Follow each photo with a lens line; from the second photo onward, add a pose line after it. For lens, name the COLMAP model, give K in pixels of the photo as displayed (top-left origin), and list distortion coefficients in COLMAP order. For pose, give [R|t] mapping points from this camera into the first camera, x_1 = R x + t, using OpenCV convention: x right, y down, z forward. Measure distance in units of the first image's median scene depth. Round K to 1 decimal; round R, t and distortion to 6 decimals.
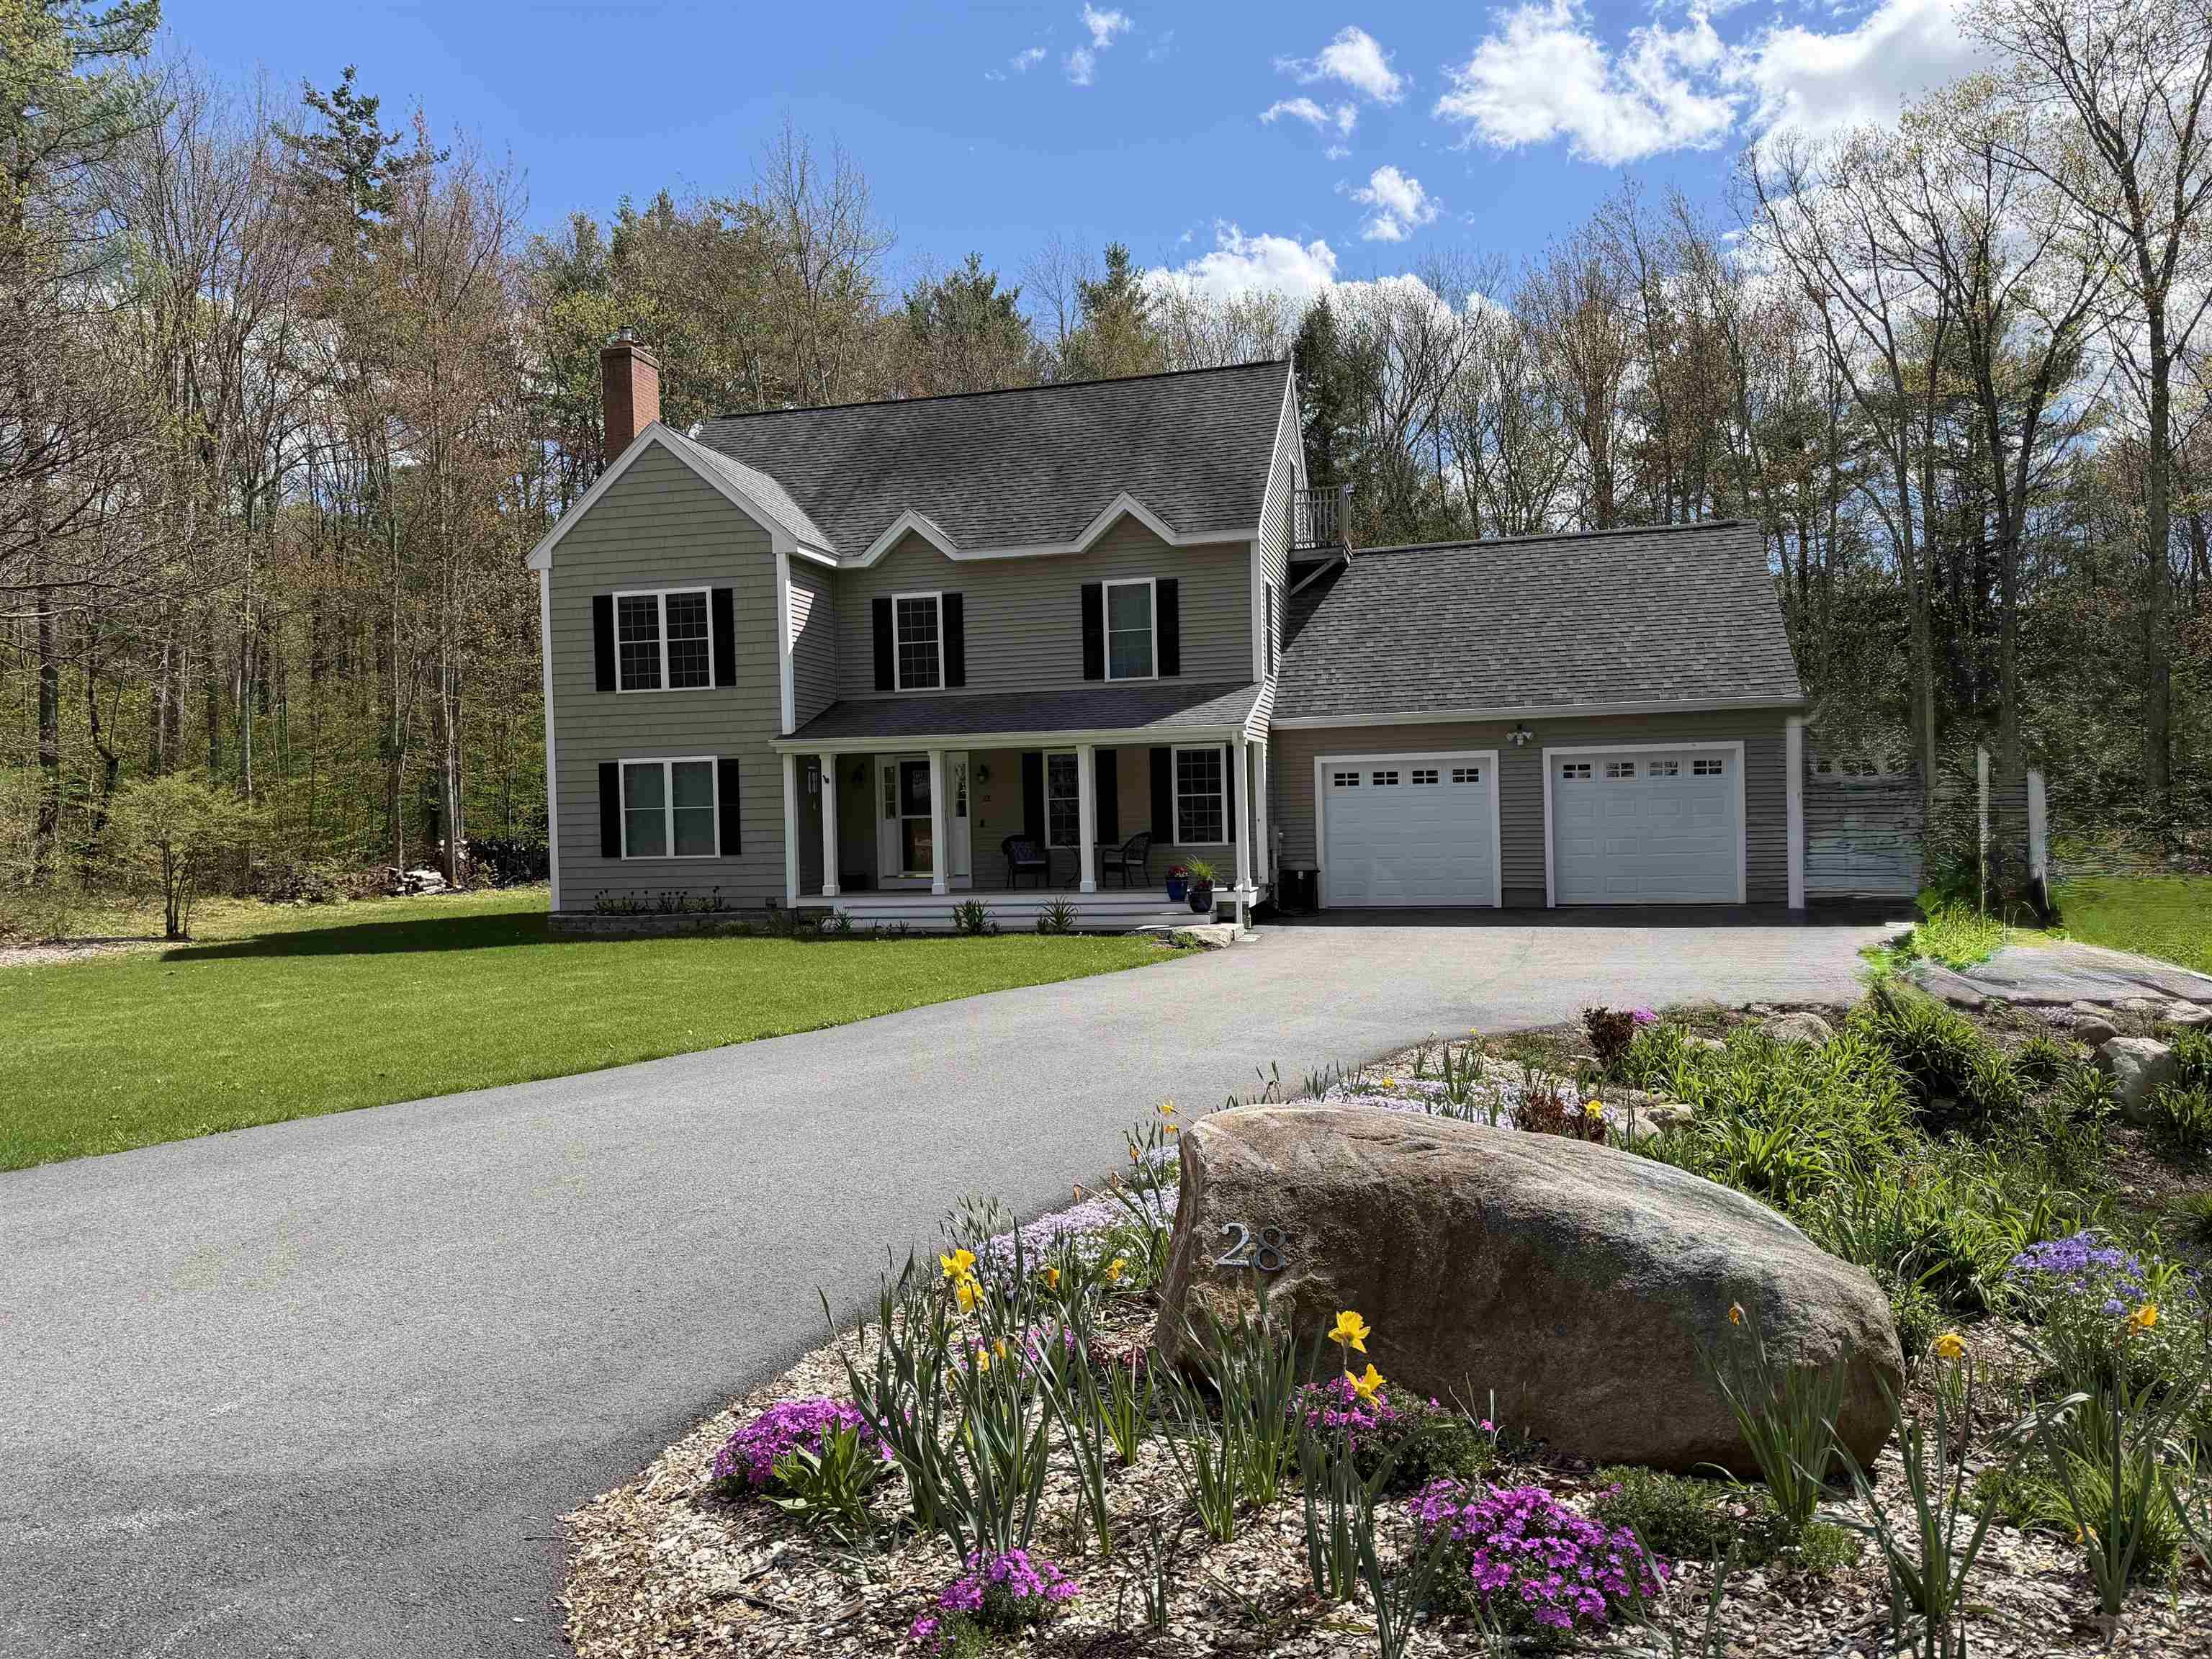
lens RADIAL K [[1587.3, 0, 1106.0], [0, 1587.3, 829.5], [0, 0, 1]] dist [0.140125, 0.000096]
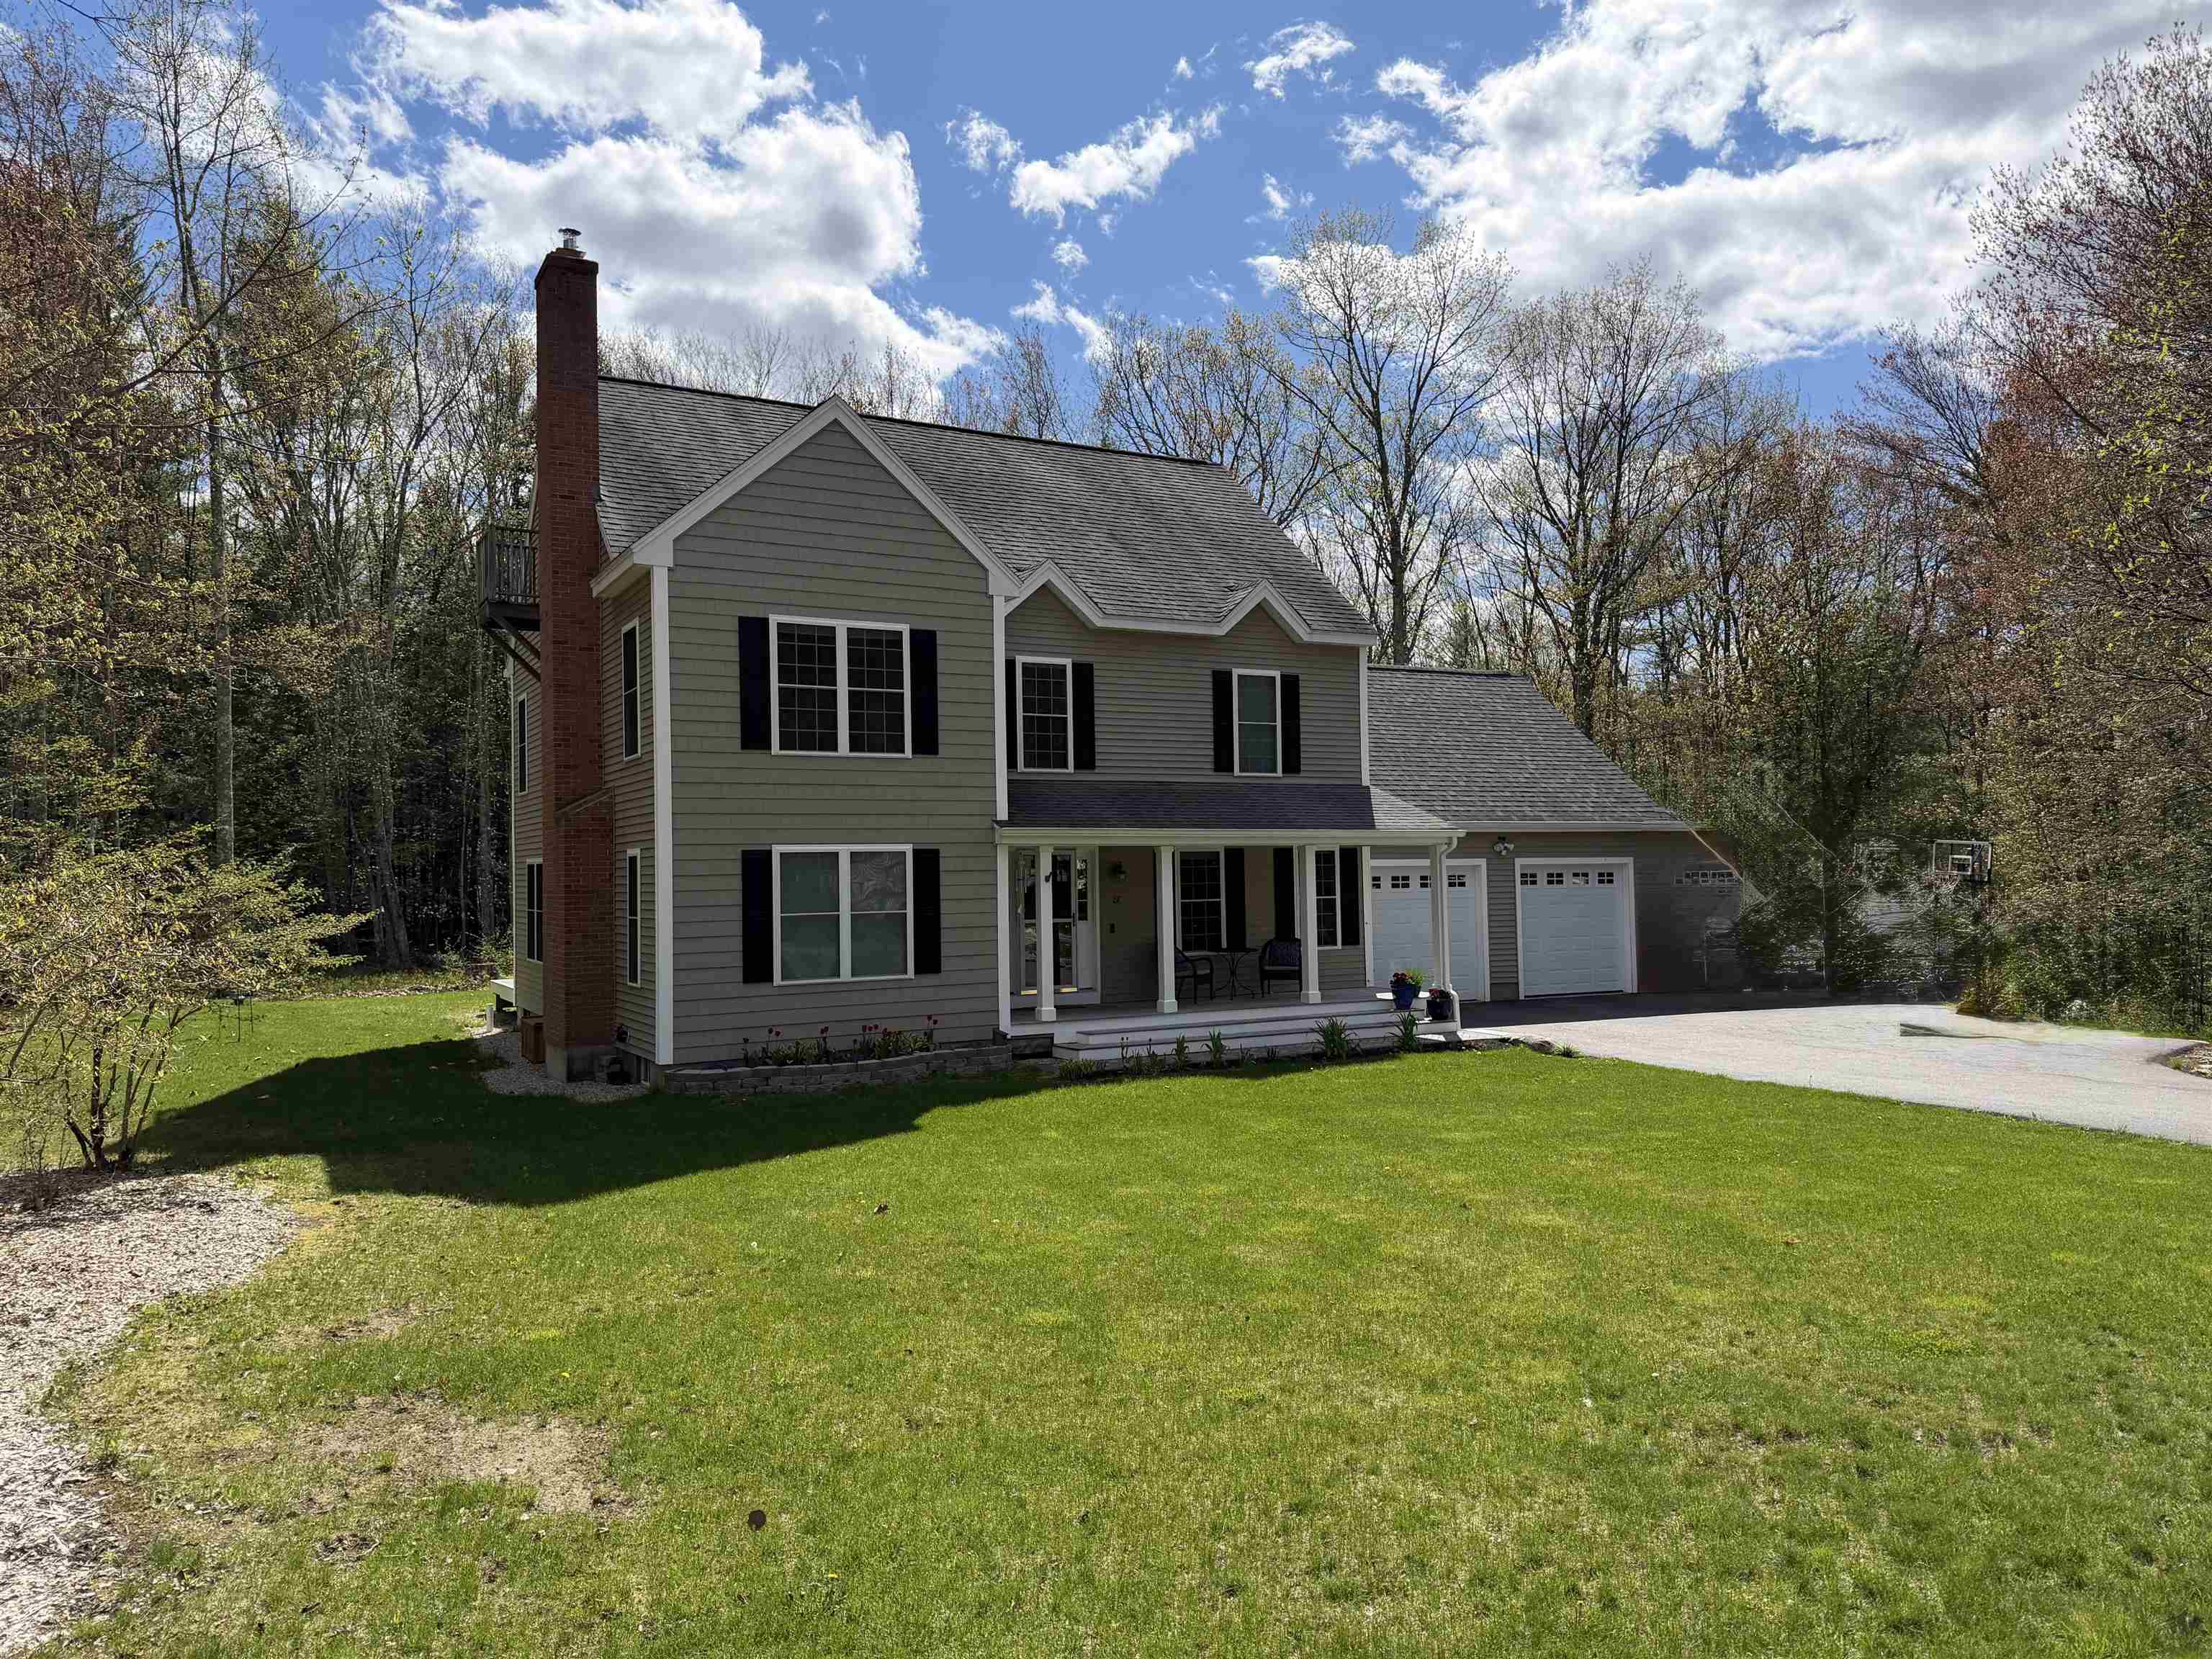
lens RADIAL K [[1587.3, 0, 1106.0], [0, 1587.3, 829.5], [0, 0, 1]] dist [0.140125, 0.000096]
pose [[0.704823, 0.033484, 0.708593, -0.713477], [0.001943, 0.998791, -0.049129, -0.015478], [-0.709381, 0.036004, 0.703906, 0.395715]]
